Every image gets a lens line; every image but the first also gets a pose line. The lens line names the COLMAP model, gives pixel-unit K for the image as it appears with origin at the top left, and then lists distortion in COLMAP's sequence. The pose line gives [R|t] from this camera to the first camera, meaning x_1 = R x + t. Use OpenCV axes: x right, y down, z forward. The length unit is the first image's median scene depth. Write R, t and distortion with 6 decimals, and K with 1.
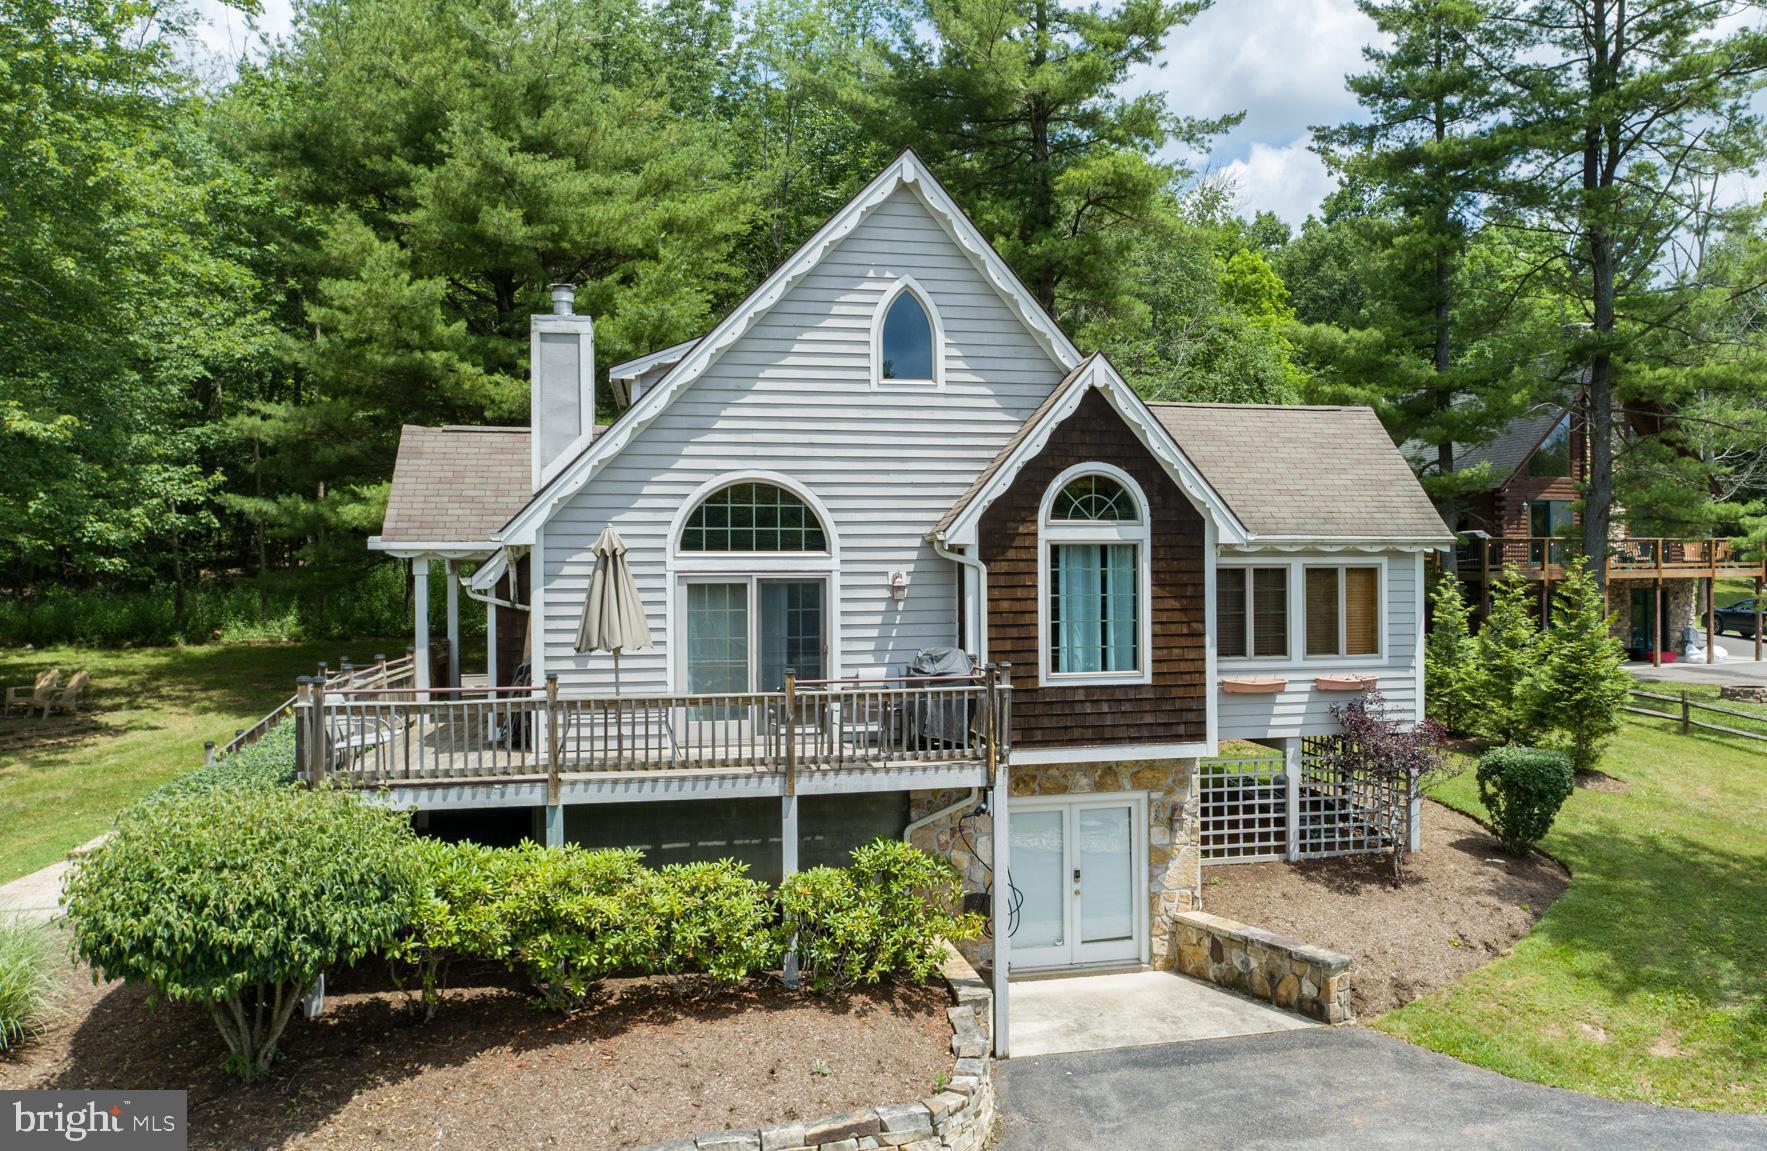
lens RADIAL K [[1441.6, 0, 918.1], [0, 1441.6, 568.6], [0, 0, 1]] dist [-0.006013, -0.001440]
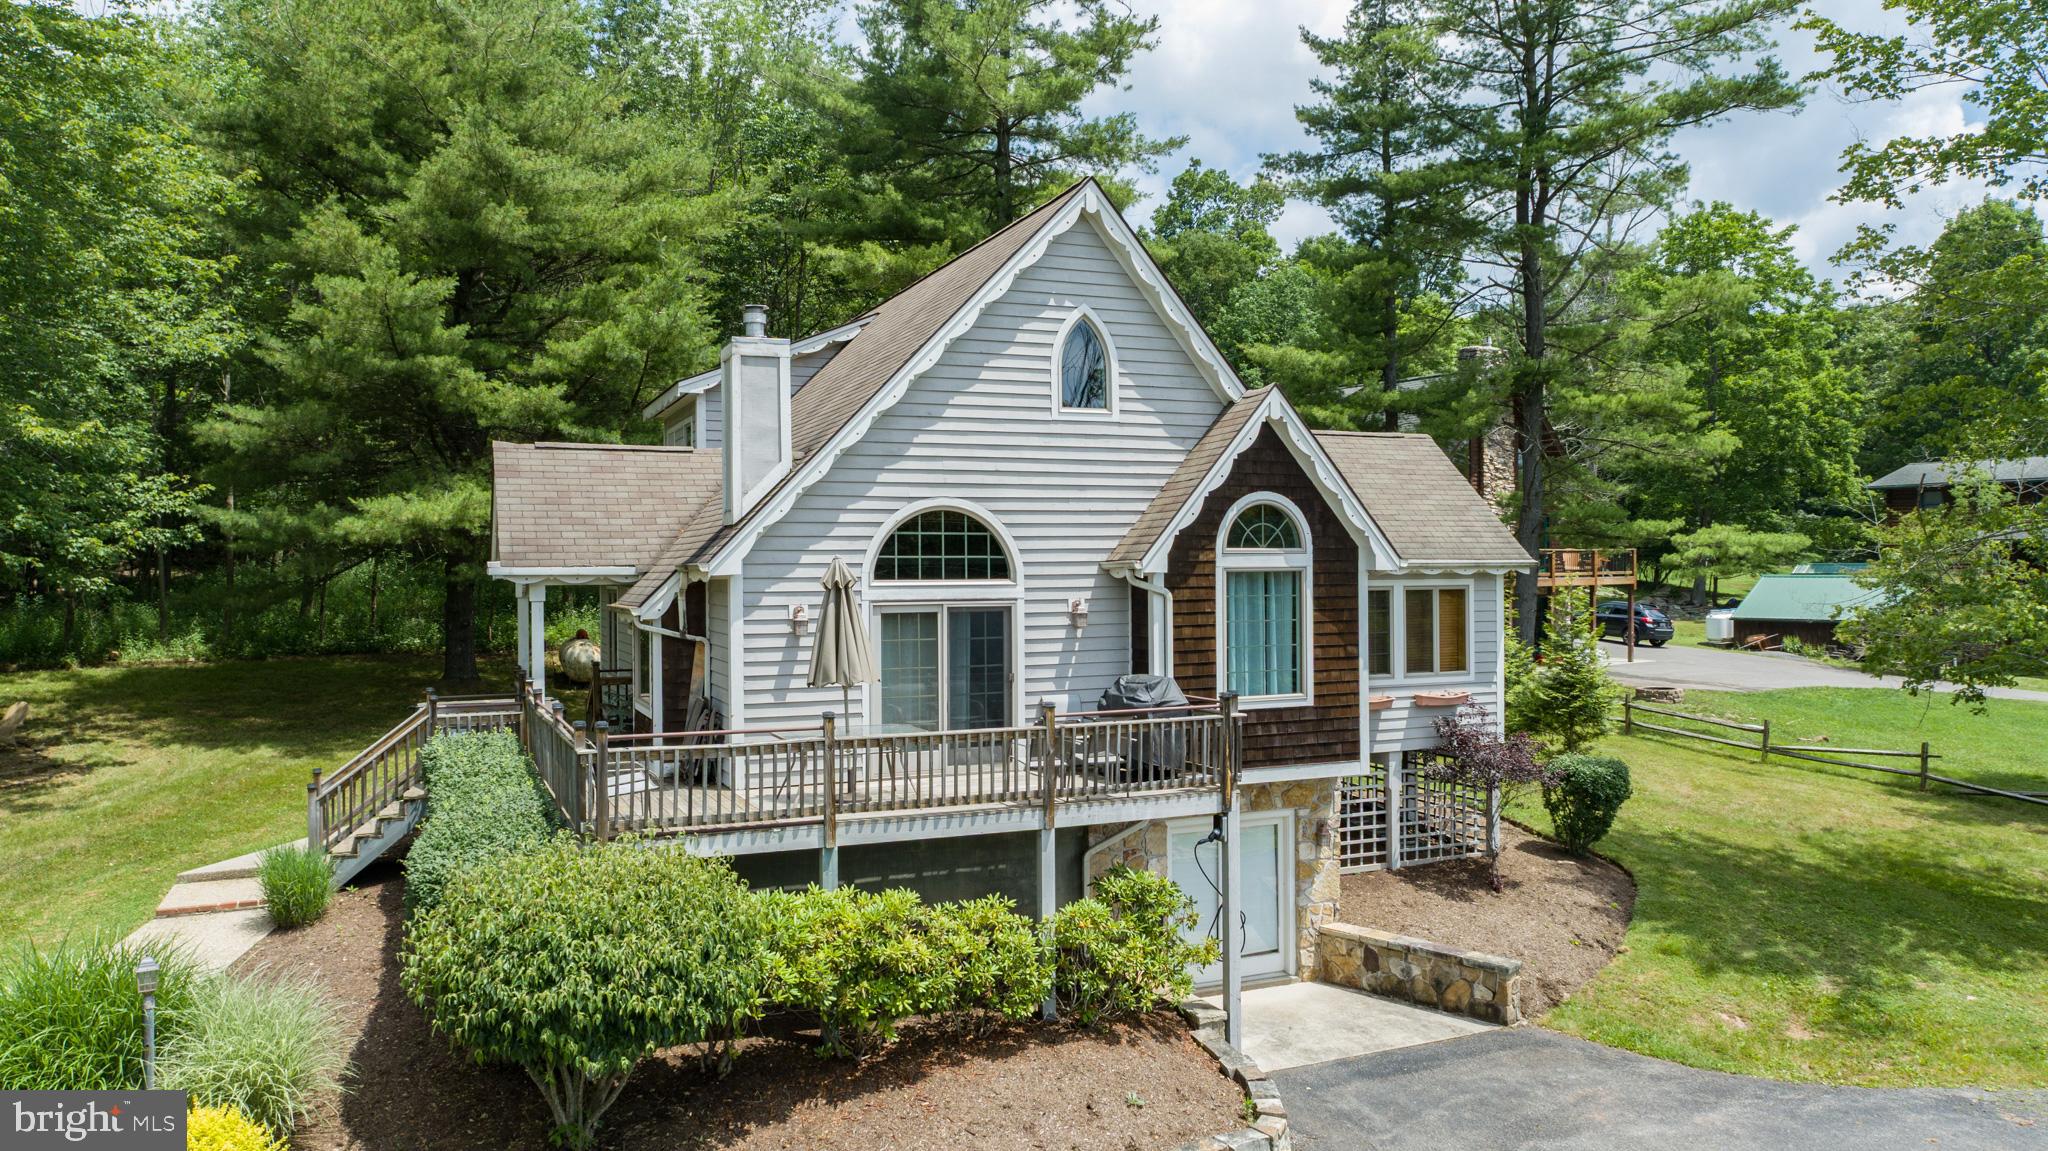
lens RADIAL K [[1446.0, 0, 1024.0], [0, 1446.0, 575.5], [0, 0, 1]] dist [-0.007618, 0.003546]
pose [[0.985621, -0.001638, 0.168965, -0.218859], [0.001326, 0.999997, 0.001957, -0.016135], [-0.168968, -0.001705, 0.985620, 0.011037]]
